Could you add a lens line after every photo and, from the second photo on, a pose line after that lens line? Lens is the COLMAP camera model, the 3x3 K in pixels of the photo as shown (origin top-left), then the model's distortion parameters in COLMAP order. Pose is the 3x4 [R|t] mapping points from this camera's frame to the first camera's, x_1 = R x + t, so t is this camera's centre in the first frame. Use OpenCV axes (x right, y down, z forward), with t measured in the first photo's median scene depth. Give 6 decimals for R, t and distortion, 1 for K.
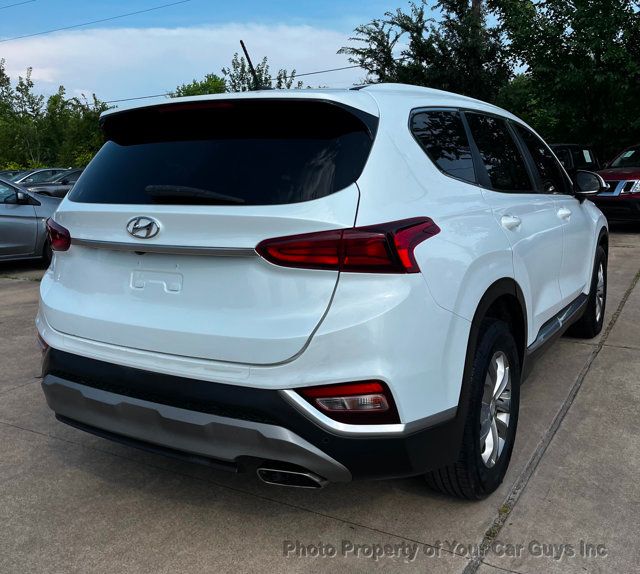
lens RADIAL K [[582.0, 0, 354.7], [0, 582.0, 287.3], [0, 0, 1]] dist [0.039014, 0.001500]
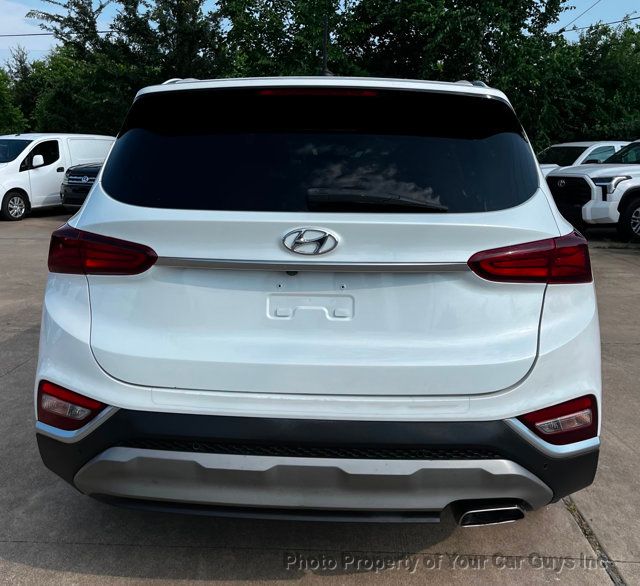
lens RADIAL K [[639.3, 0, 320.0], [0, 639.3, 293.0], [0, 0, 1]] dist [0.023691, -0.022597]
pose [[0.904306, -0.057810, 0.422952, -0.705819], [0.057225, 0.998262, 0.014094, -0.042598], [-0.423032, 0.011458, 0.906042, 0.201341]]
